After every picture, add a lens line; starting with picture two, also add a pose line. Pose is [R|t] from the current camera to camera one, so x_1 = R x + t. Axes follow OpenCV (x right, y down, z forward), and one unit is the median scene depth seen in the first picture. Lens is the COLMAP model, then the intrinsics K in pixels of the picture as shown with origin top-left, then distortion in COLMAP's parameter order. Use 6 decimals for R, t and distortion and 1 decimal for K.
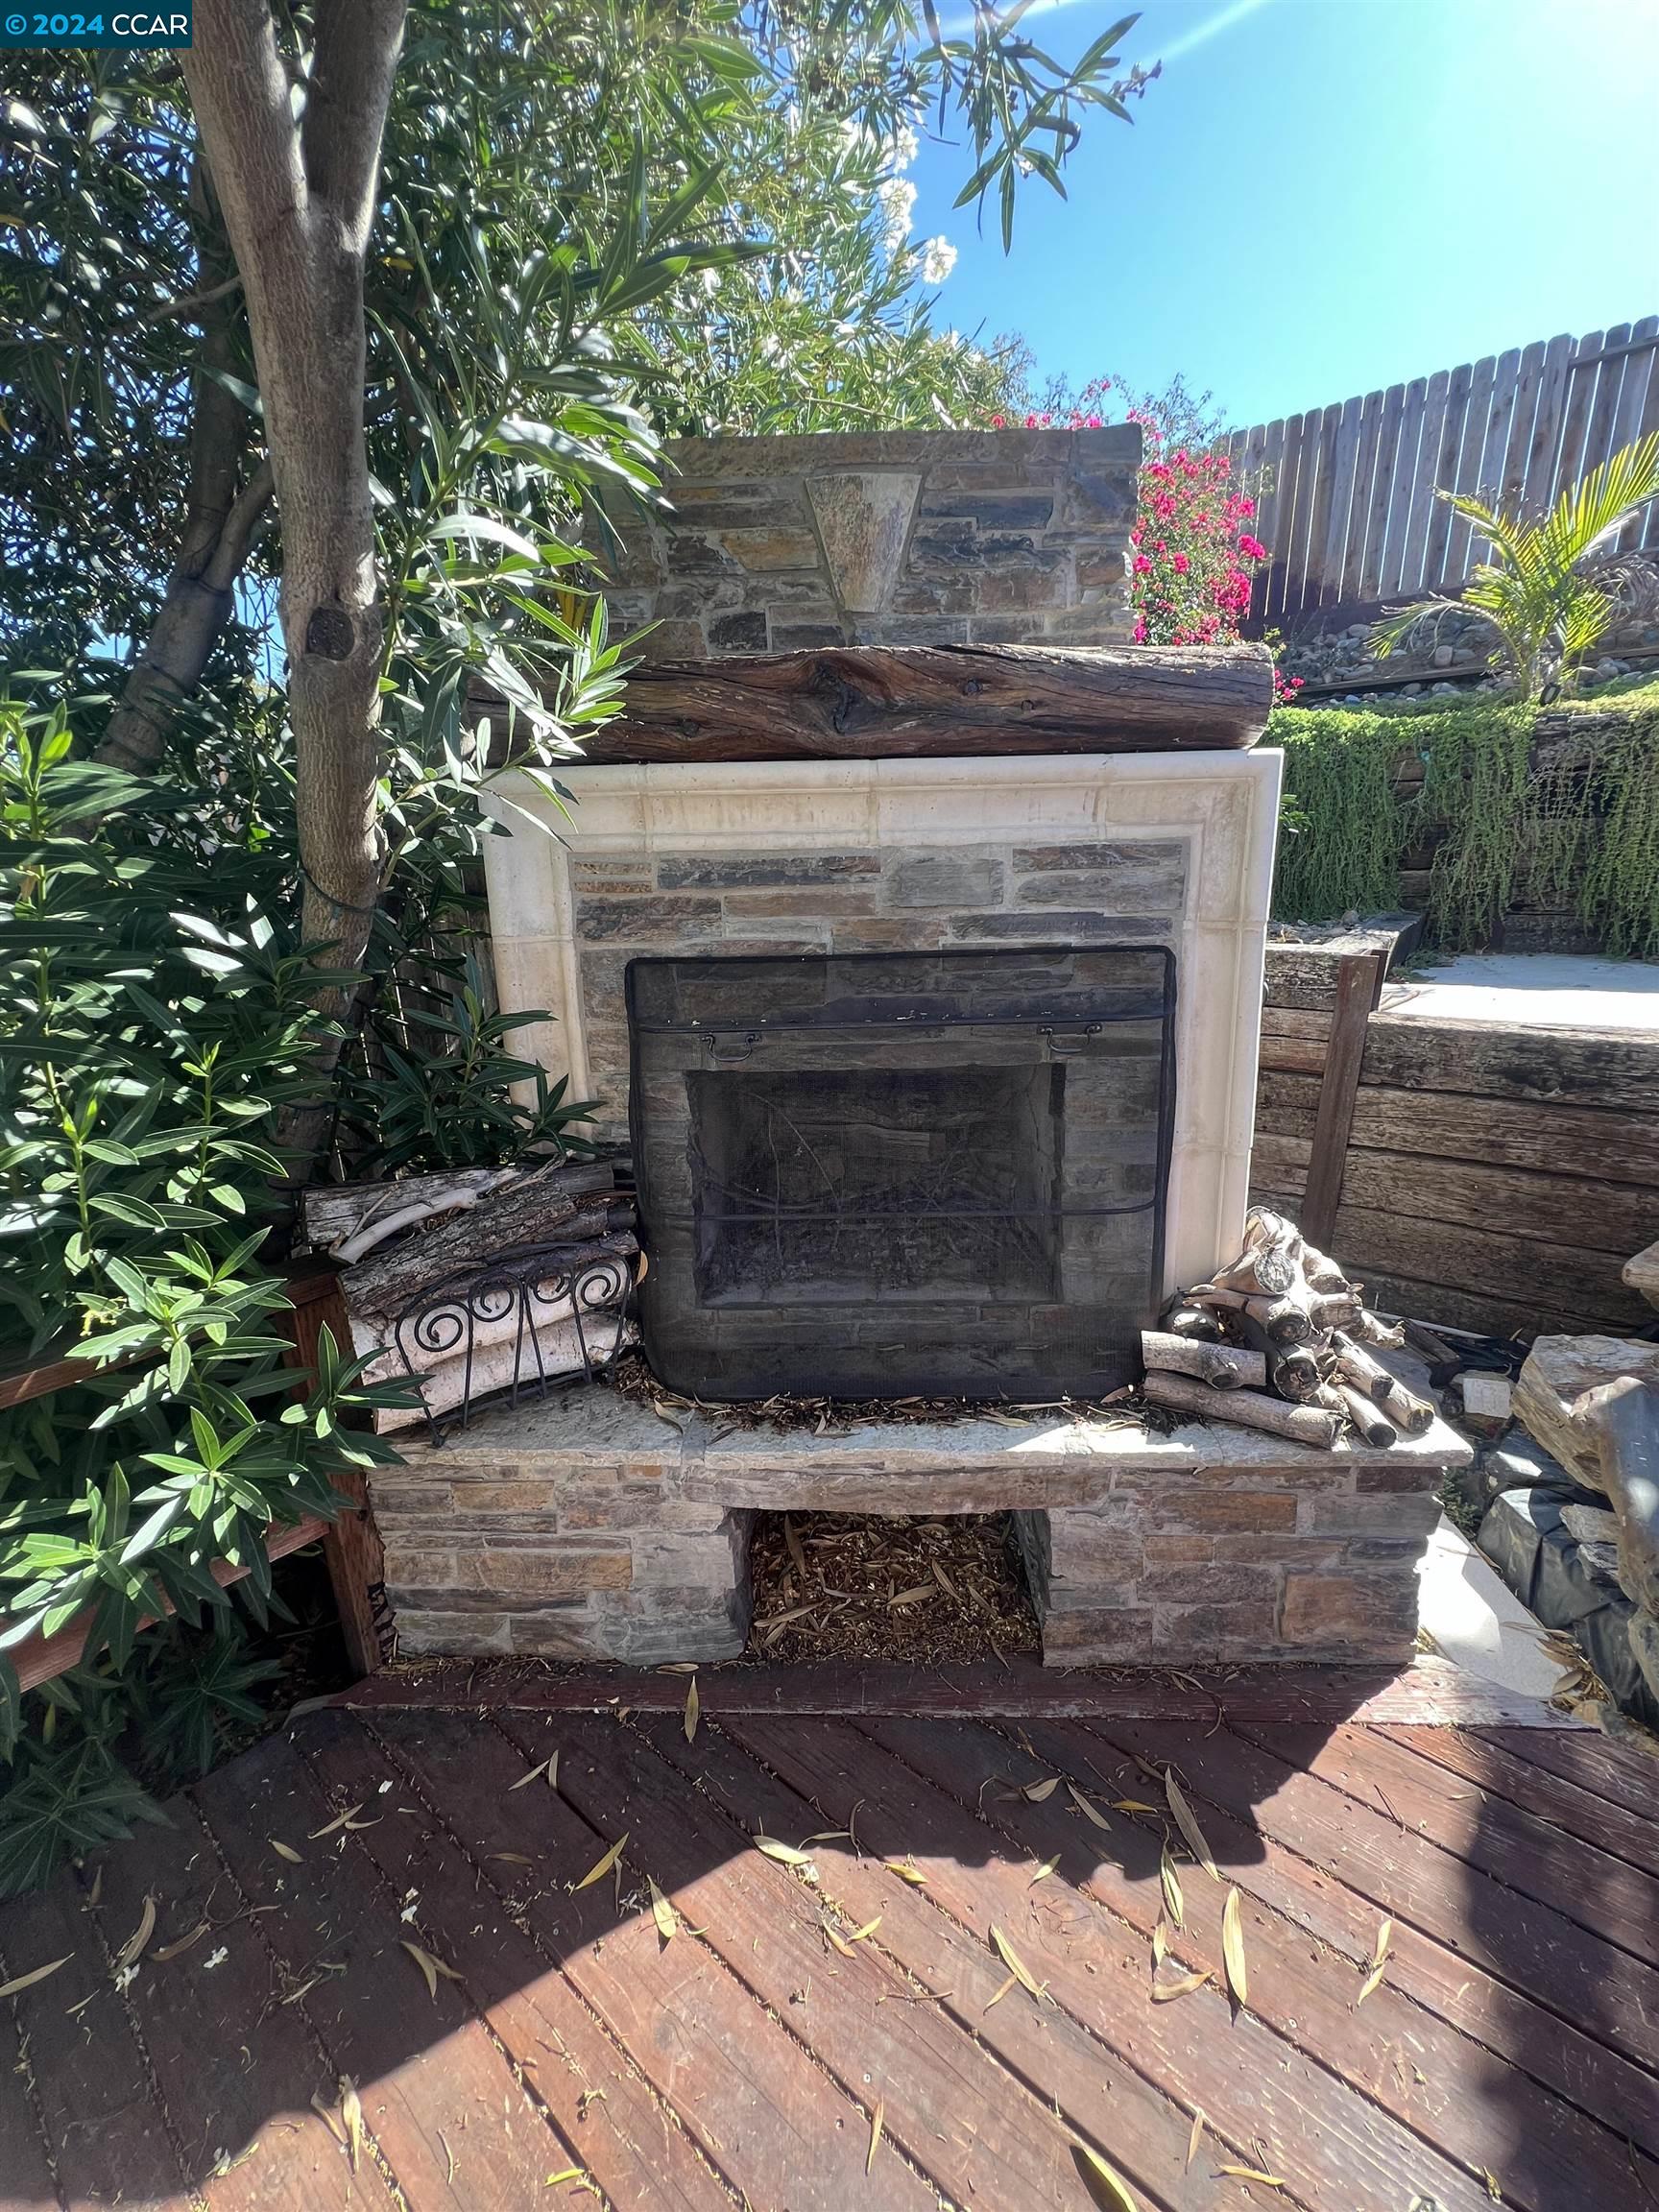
lens RADIAL K [[887.4, 0, 823.5], [0, 887.4, 1110.4], [0, 0, 1]] dist [-0.005990, 0.000984]
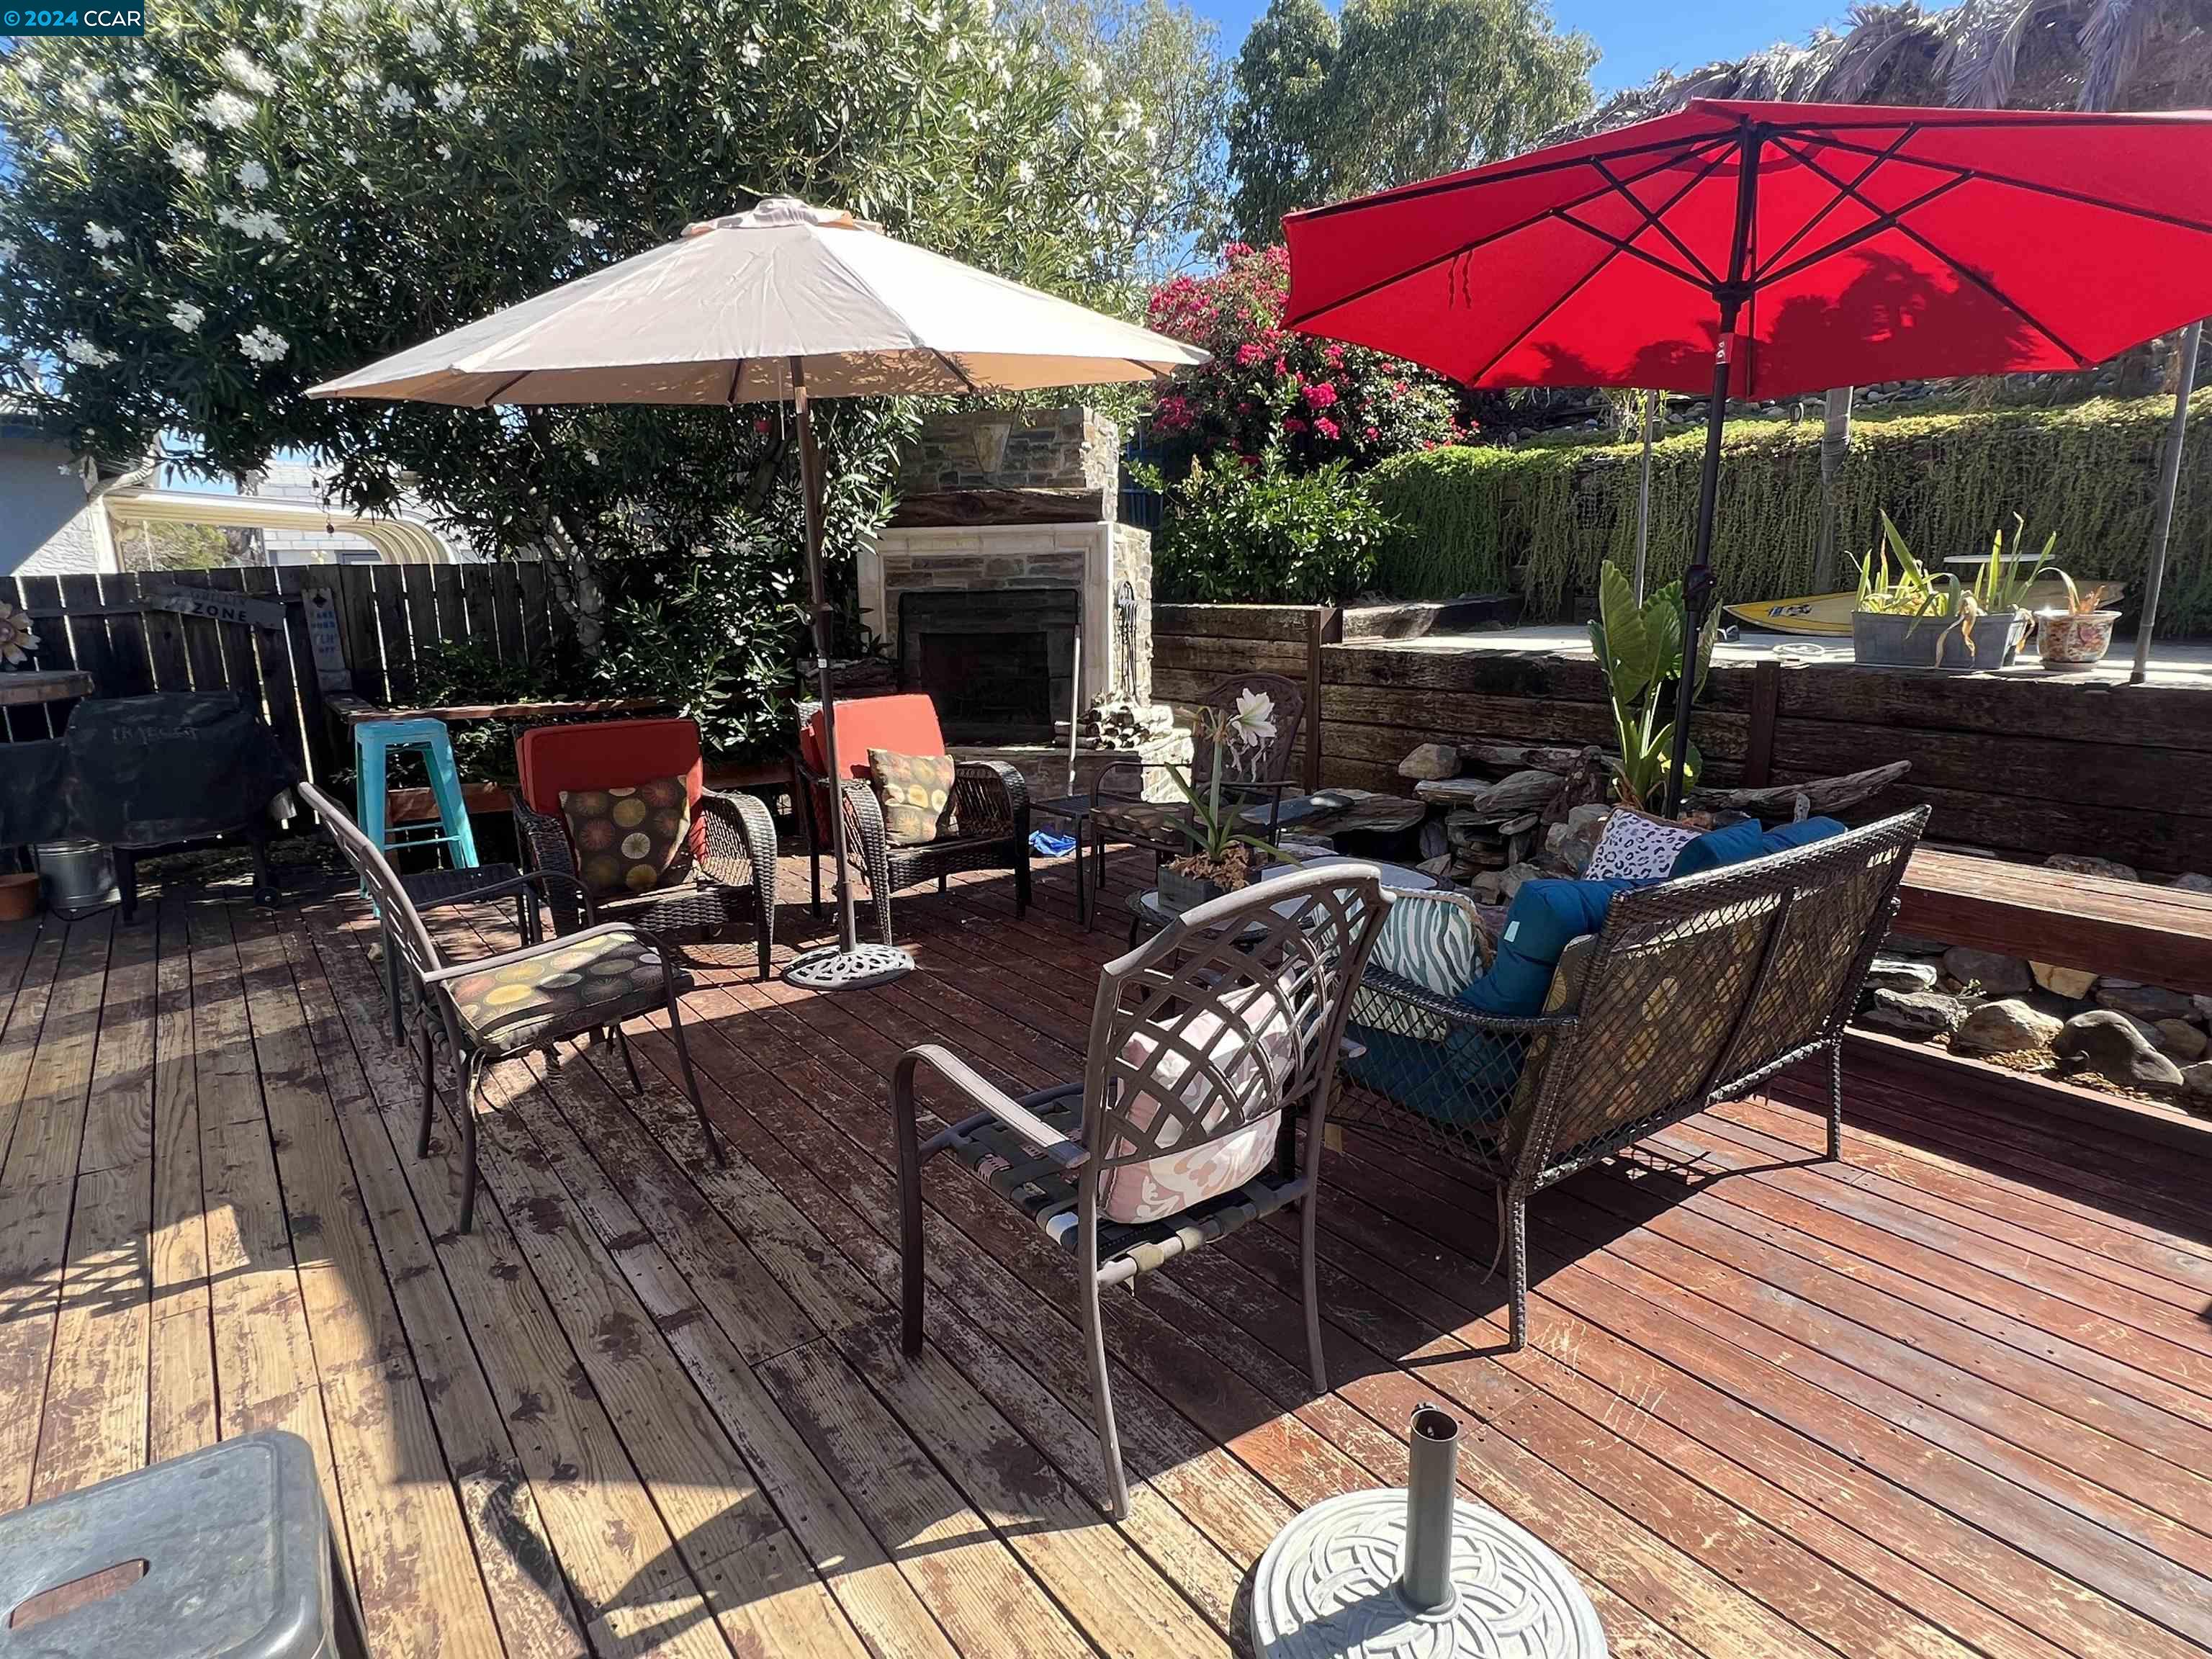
lens RADIAL K [[1238.9, 0, 1095.7], [0, 1238.9, 837.1], [0, 0, 1]] dist [-0.002478, 0.000392]
pose [[0.970866, 0.055308, -0.233153, 0.895192], [-0.066429, 0.996984, -0.040116, 0.482792], [0.230231, 0.054436, 0.971612, -1.773600]]
